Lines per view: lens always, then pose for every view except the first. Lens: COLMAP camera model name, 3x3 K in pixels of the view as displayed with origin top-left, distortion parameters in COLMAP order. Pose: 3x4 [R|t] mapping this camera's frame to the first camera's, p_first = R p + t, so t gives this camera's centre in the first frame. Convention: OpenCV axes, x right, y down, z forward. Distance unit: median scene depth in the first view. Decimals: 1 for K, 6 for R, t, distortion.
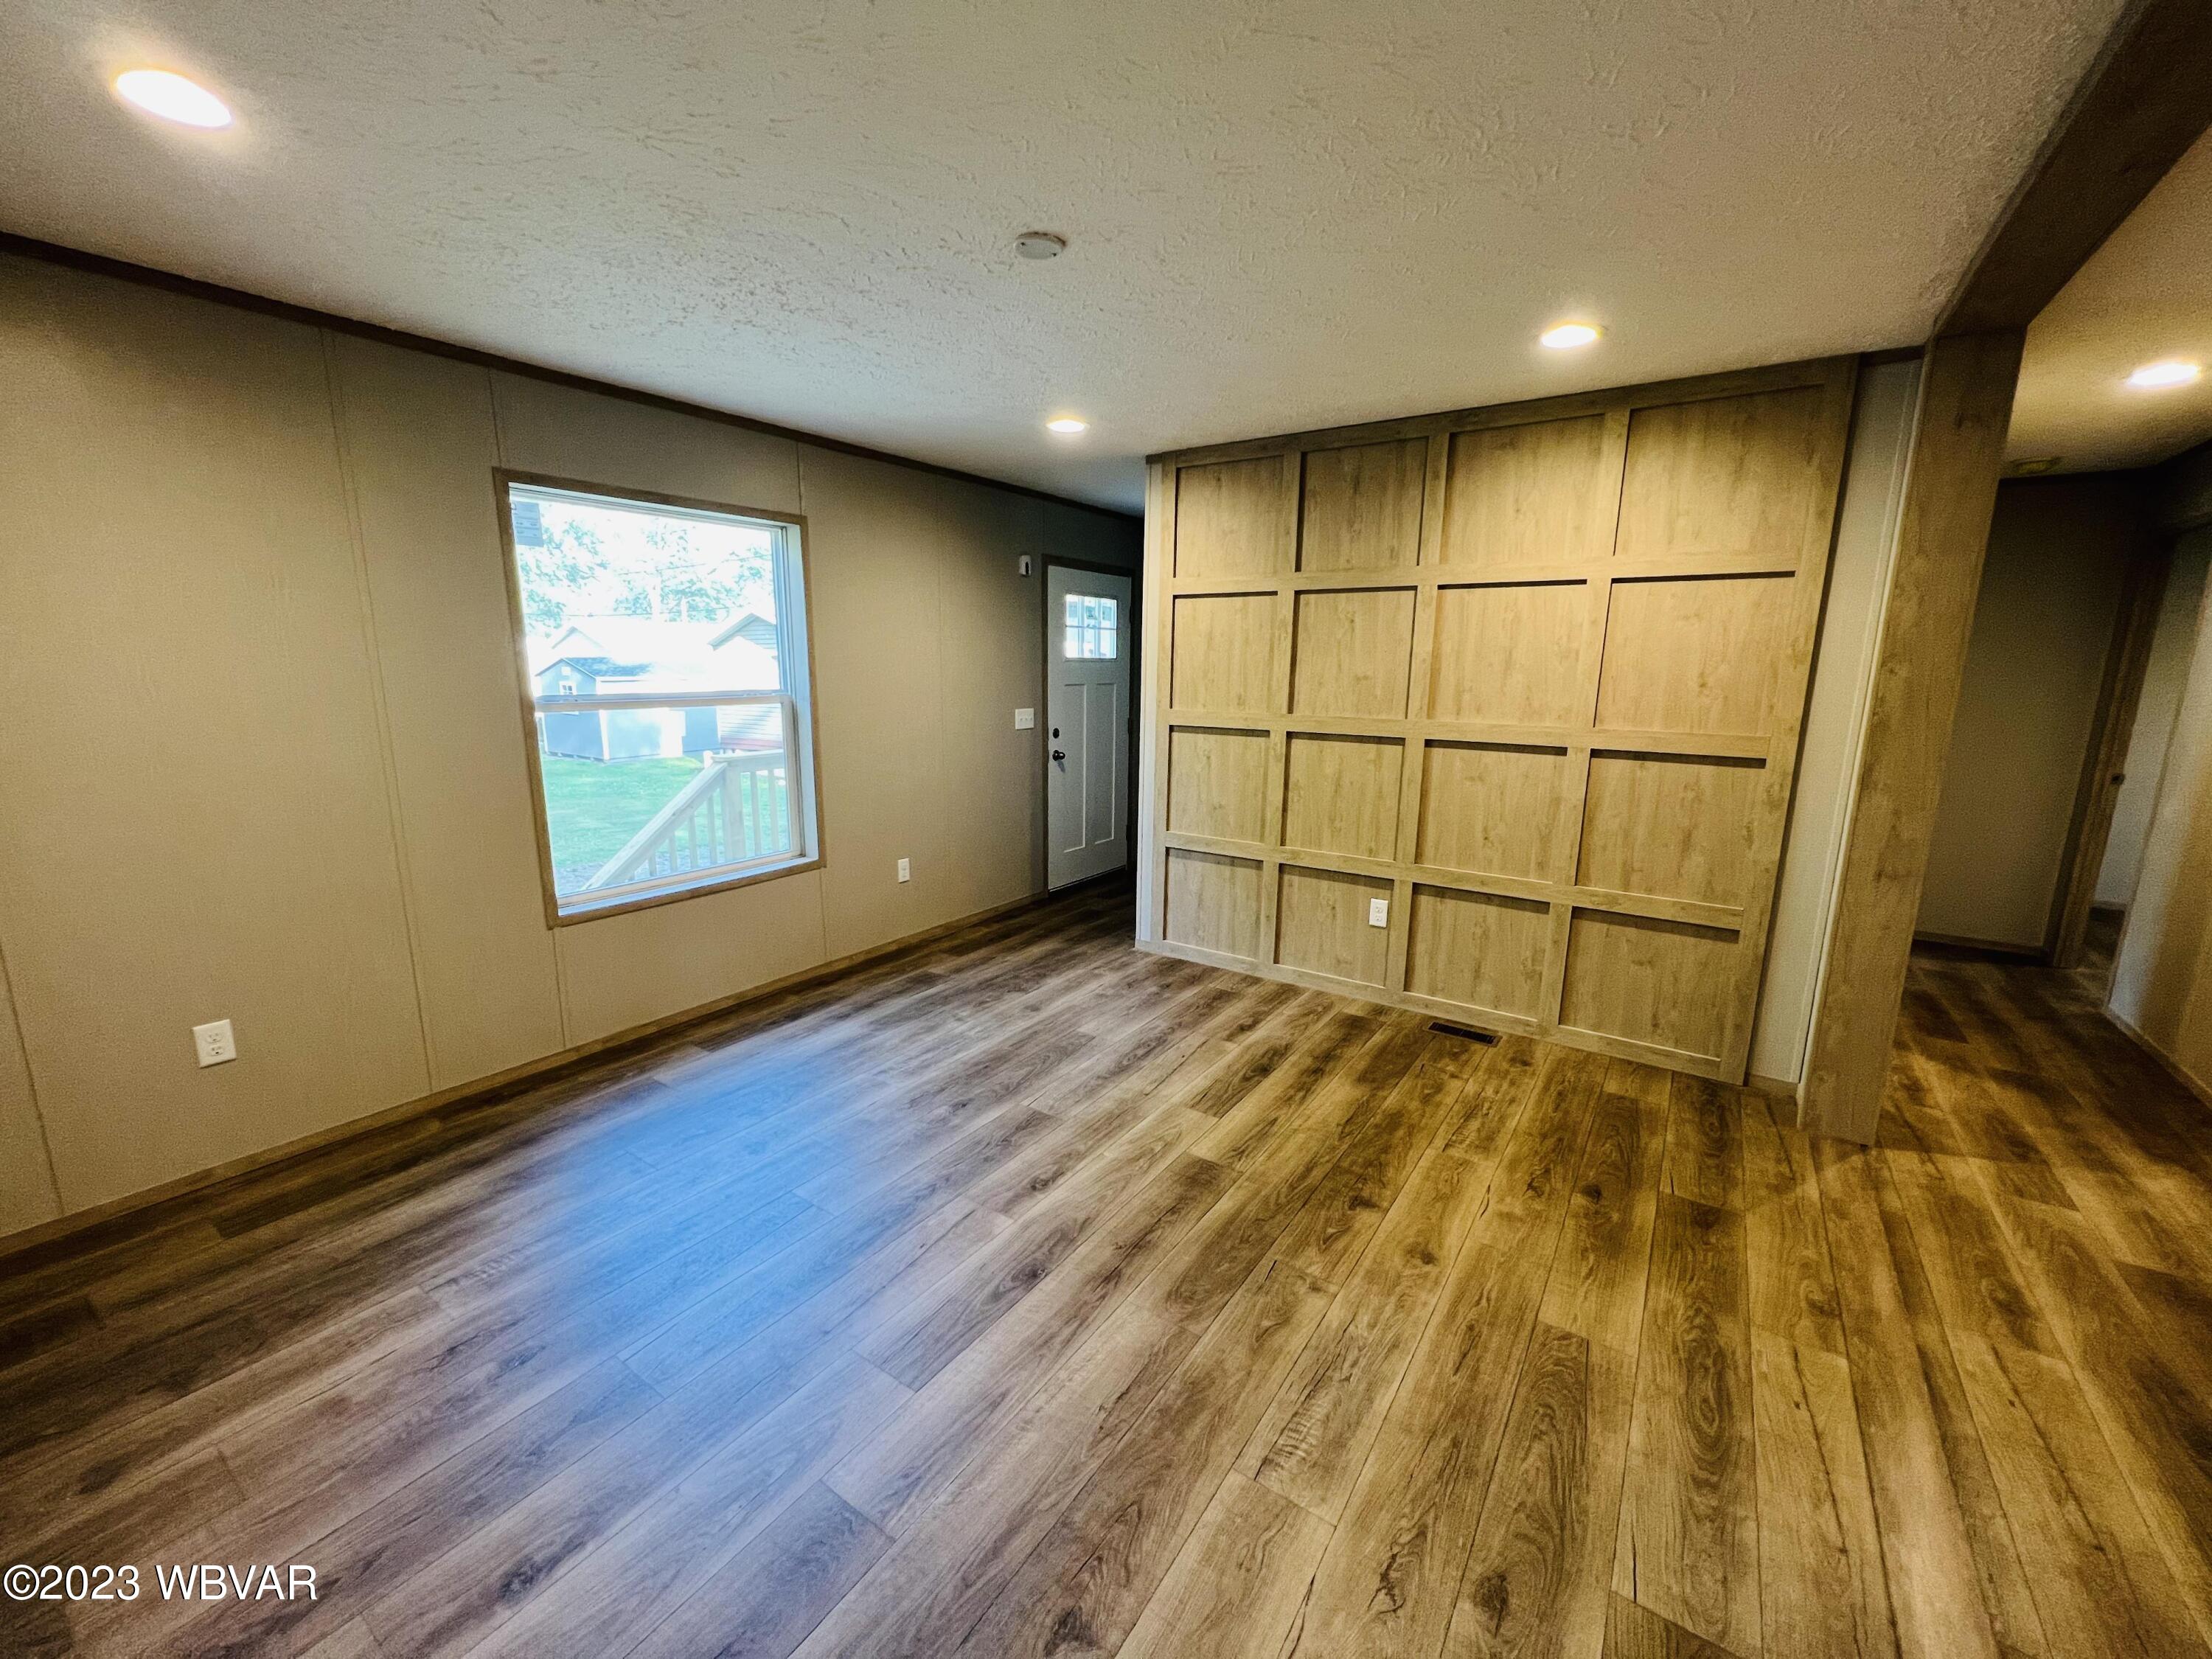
lens RADIAL K [[886.7, 0, 1102.3], [0, 886.7, 828.2], [0, 0, 1]] dist [-0.001582, -0.000091]
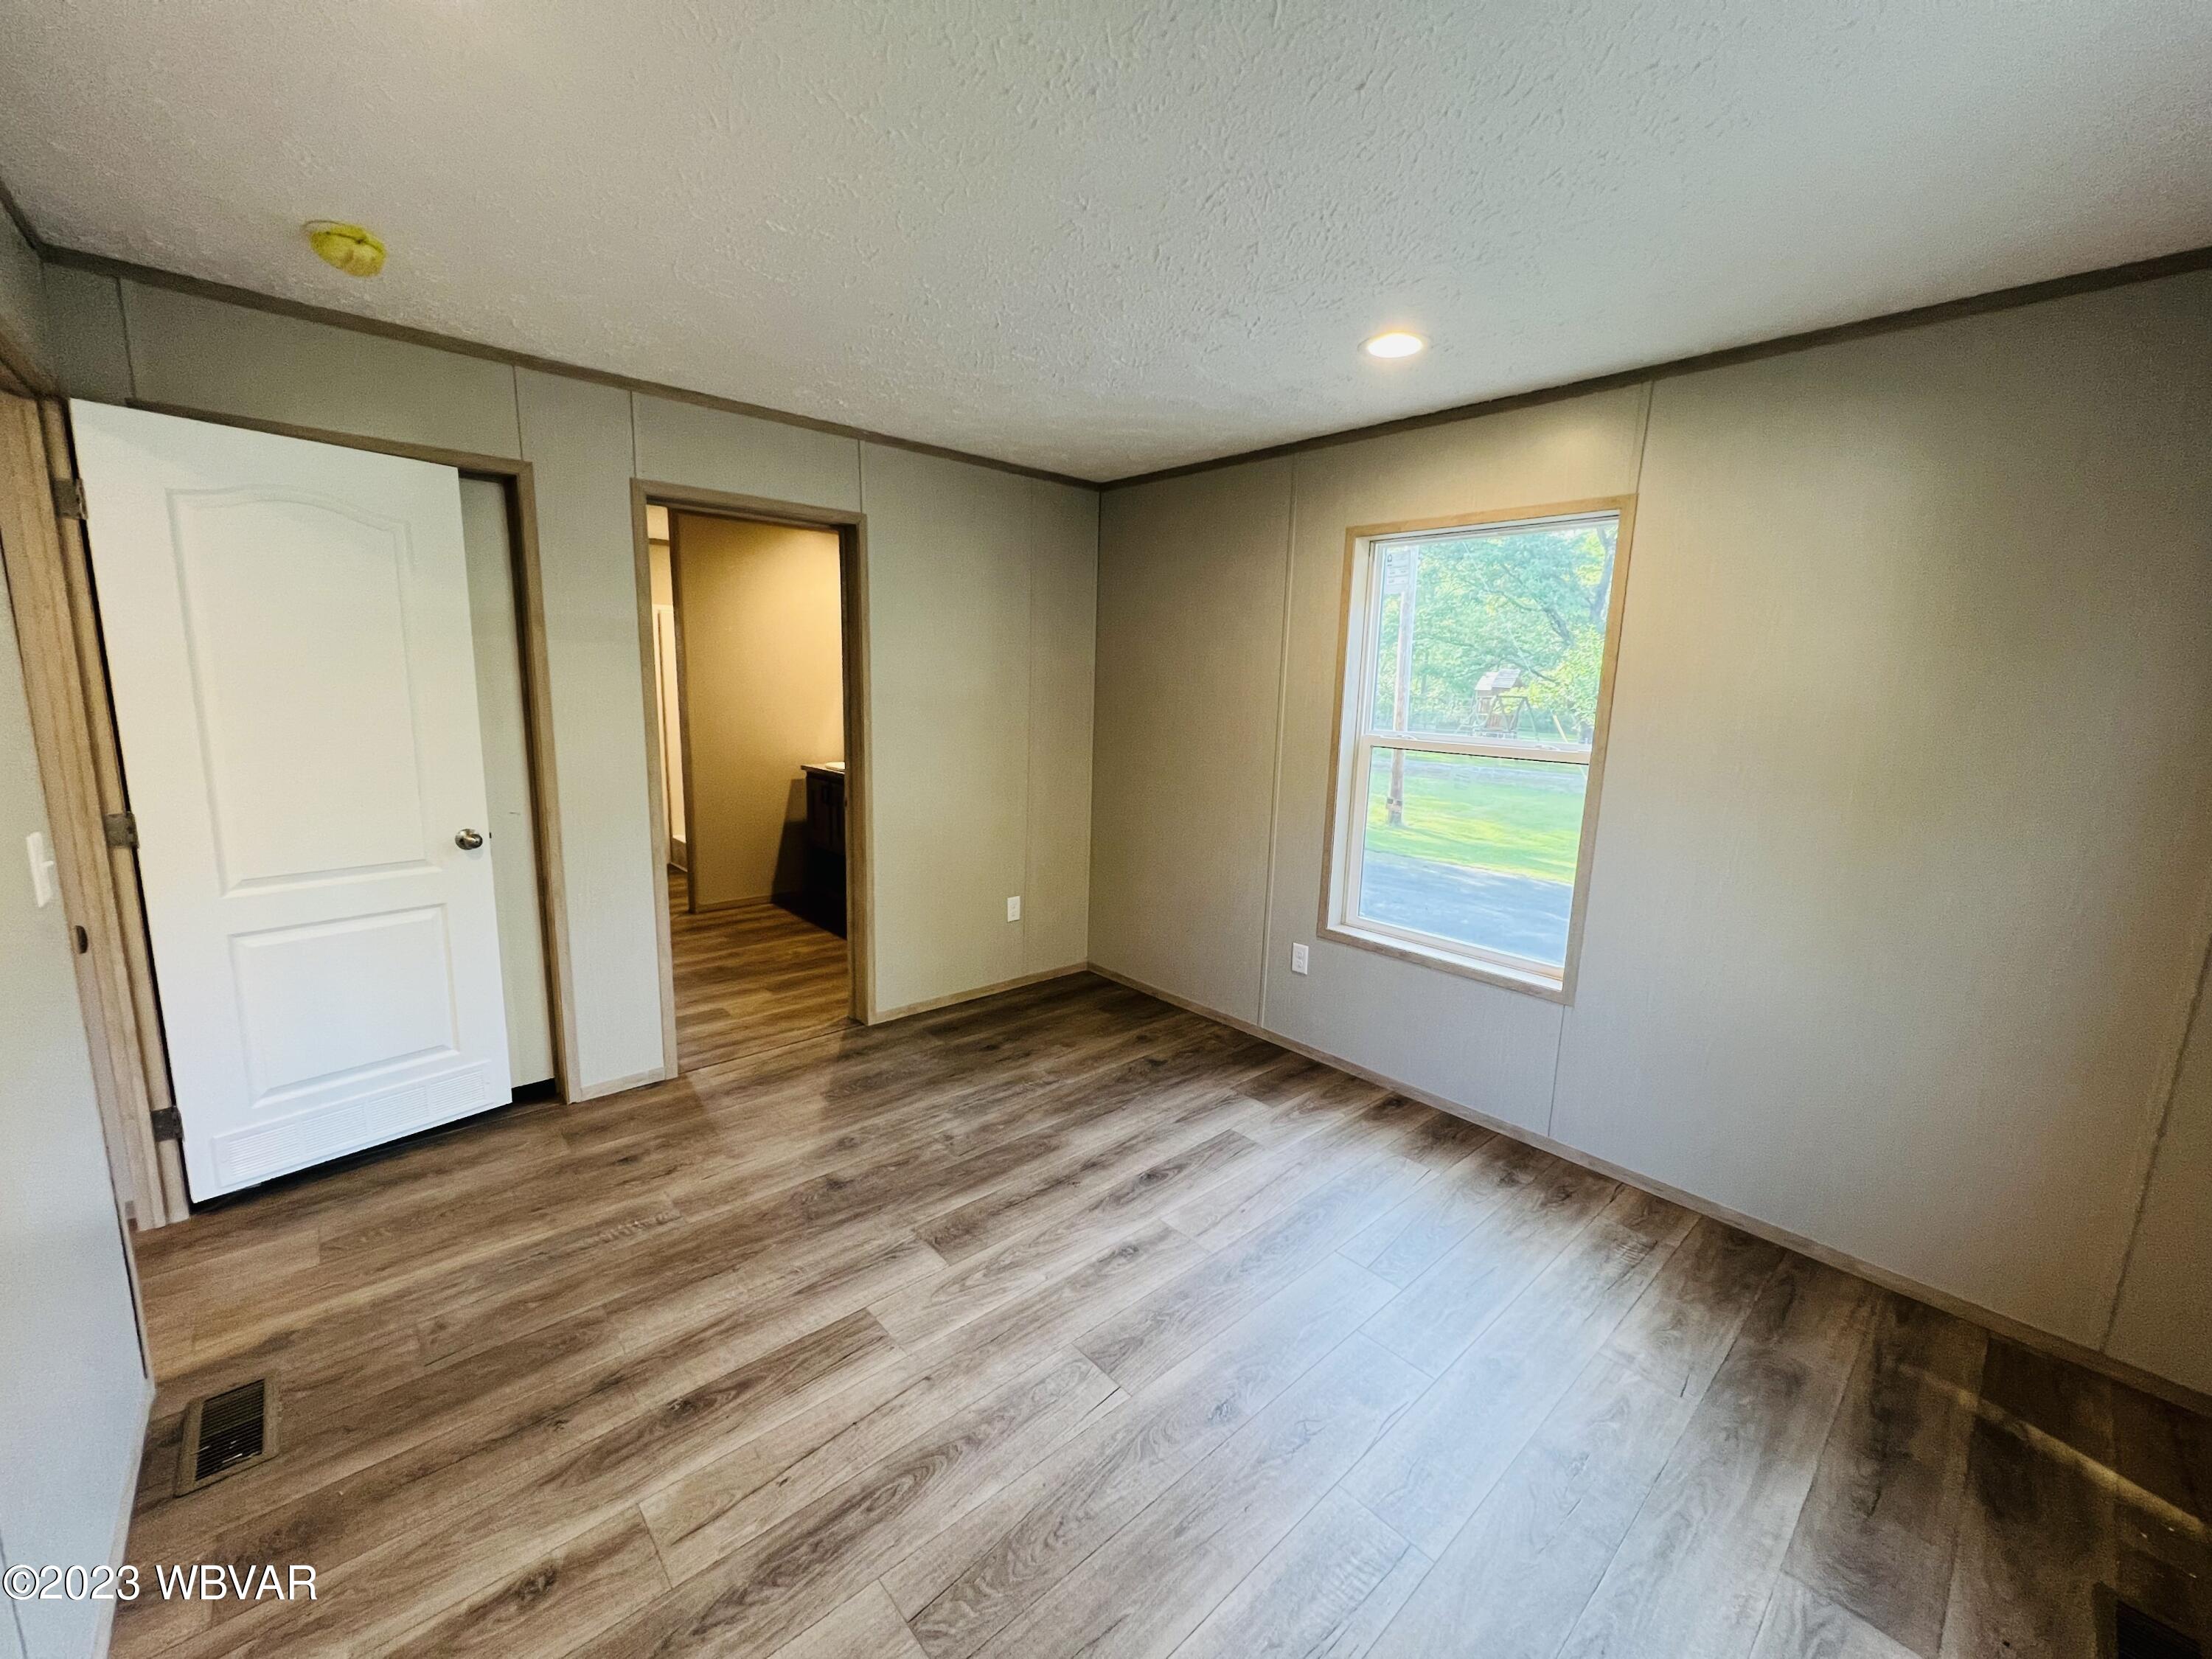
lens RADIAL K [[889.0, 0, 1105.3], [0, 889.0, 794.0], [0, 0, 1]] dist [0.000926, 0.000406]
pose [[-0.973014, -0.064150, 0.221650, -0.203731], [0.006661, 0.952368, 0.304877, -0.310957], [-0.230650, 0.298126, -0.926240, 1.580407]]
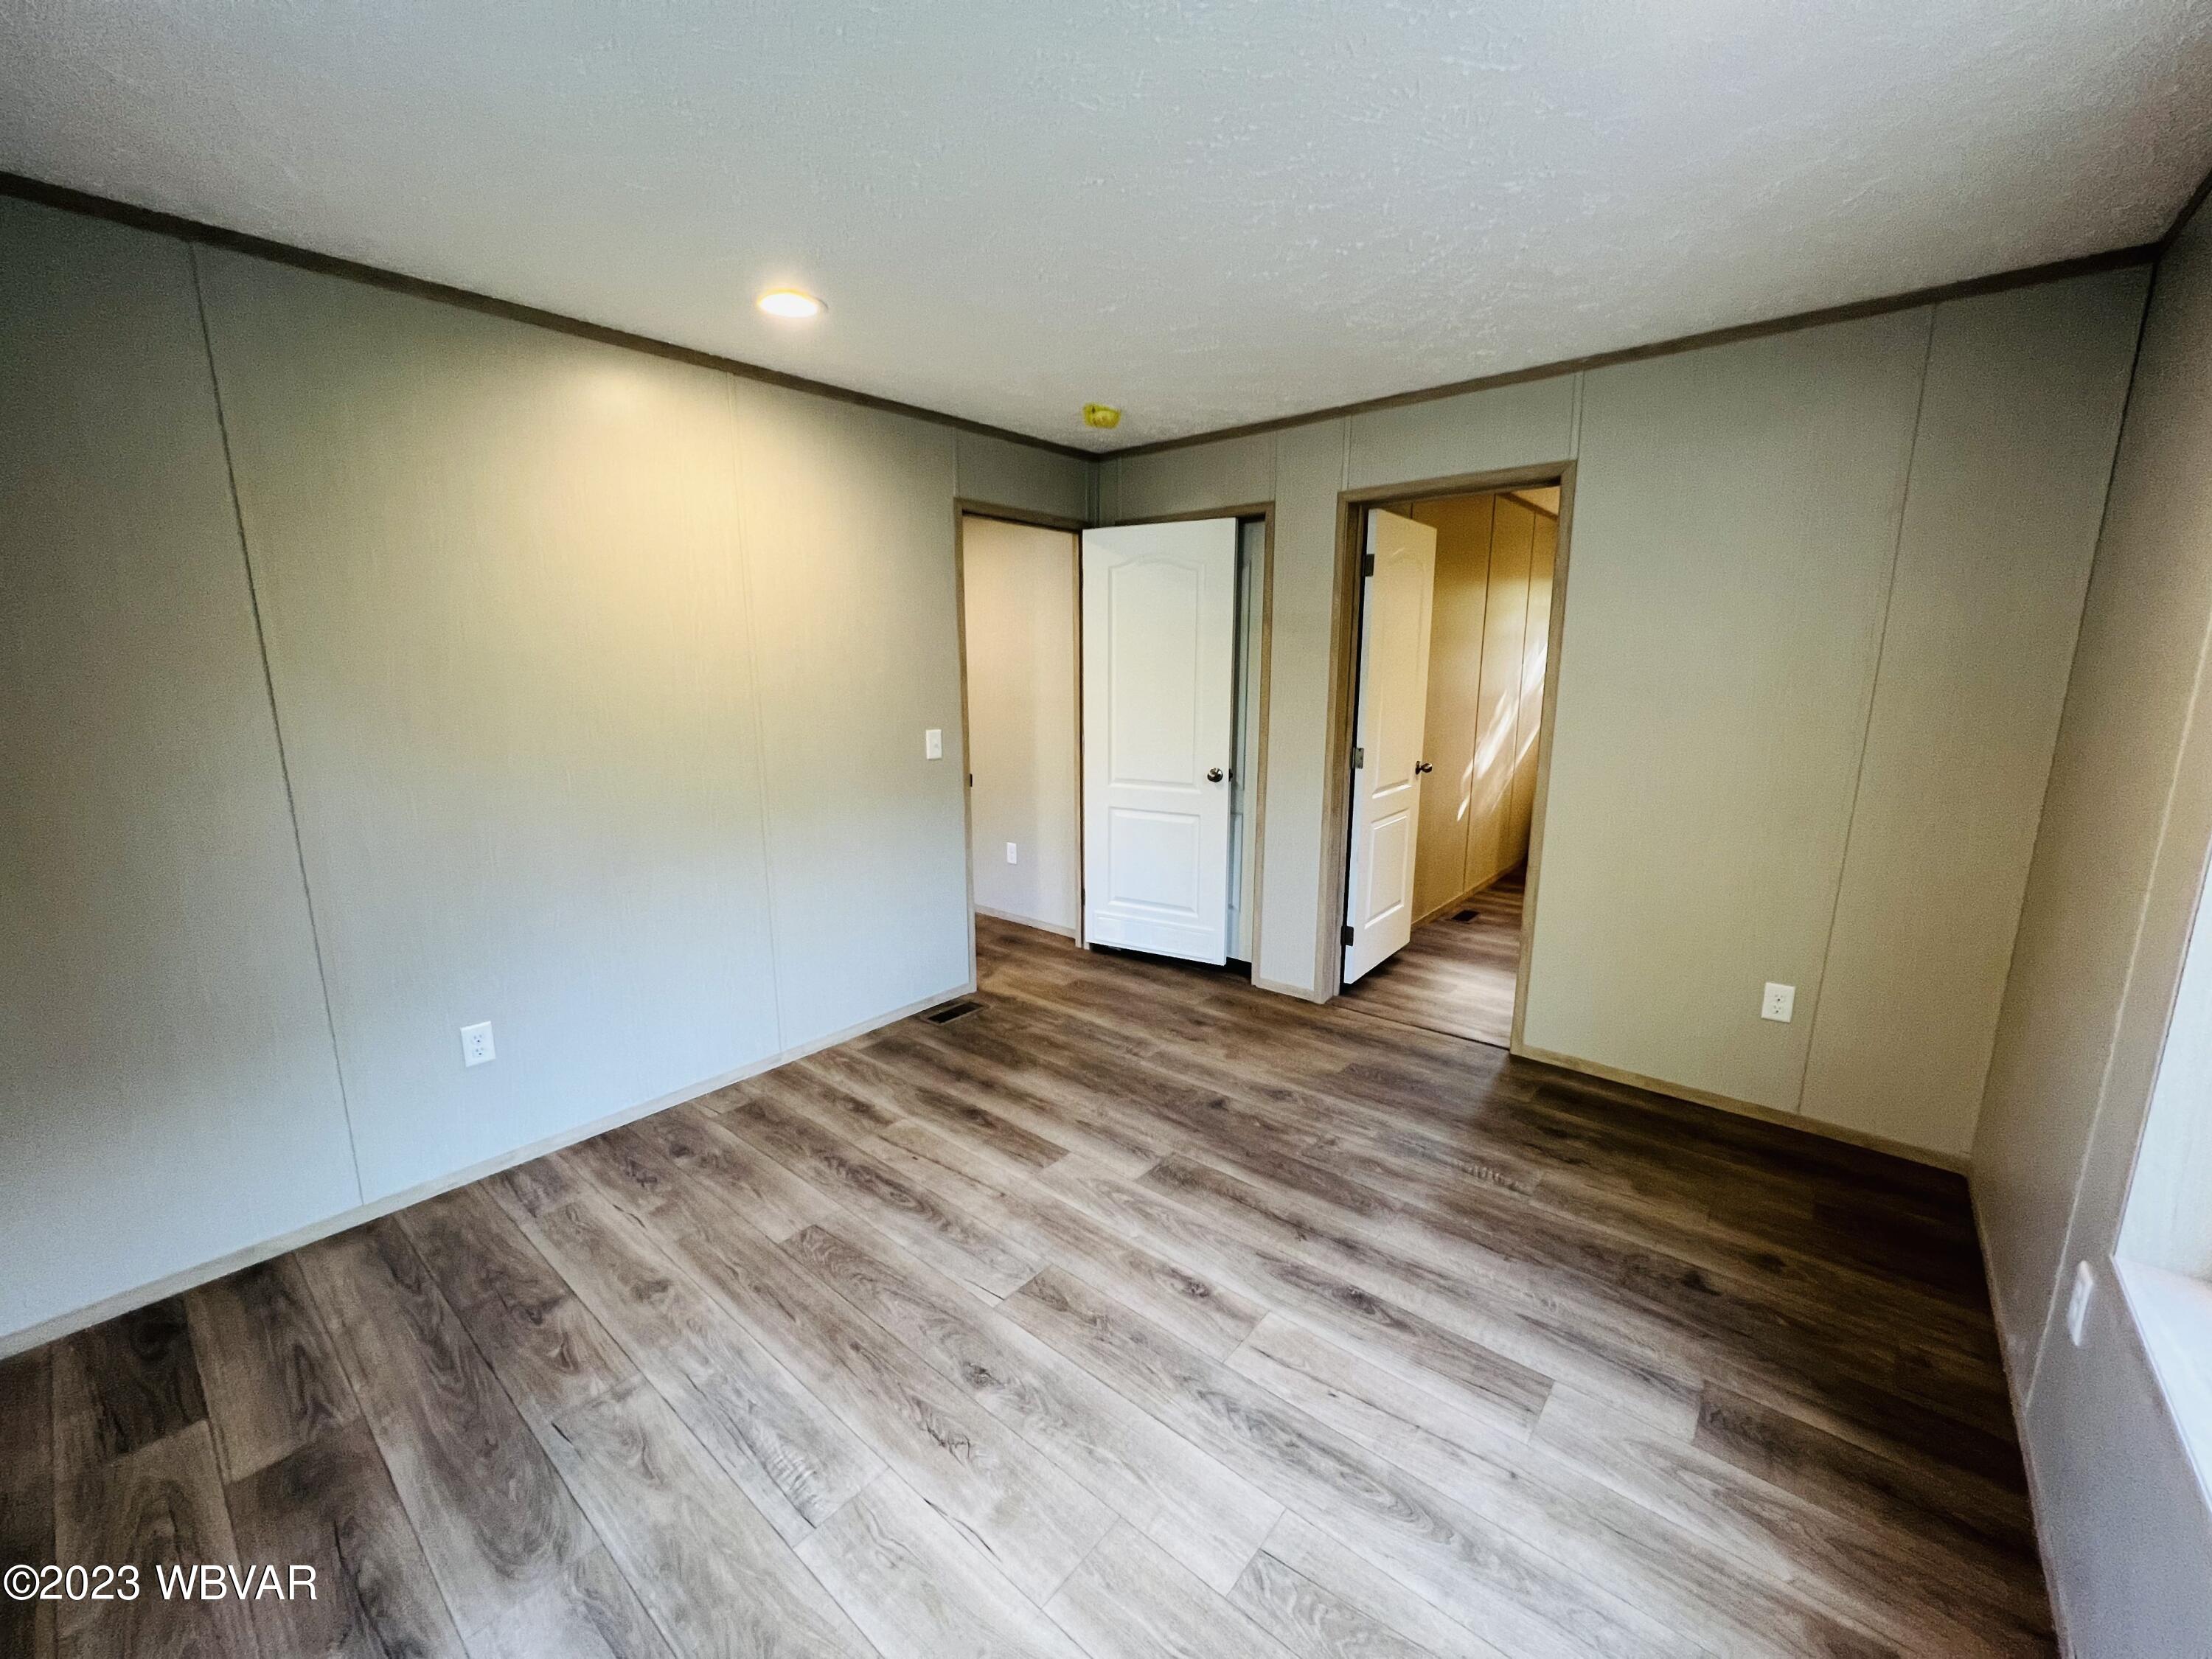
lens RADIAL K [[881.0, 0, 1102.5], [0, 881.0, 838.4], [0, 0, 1]] dist [0.000718, -0.000456]
pose [[0.095638, -0.208307, 0.973376, -0.728768], [0.189958, 0.963708, 0.187574, -0.163683], [-0.977123, 0.166961, 0.131737, 0.830046]]
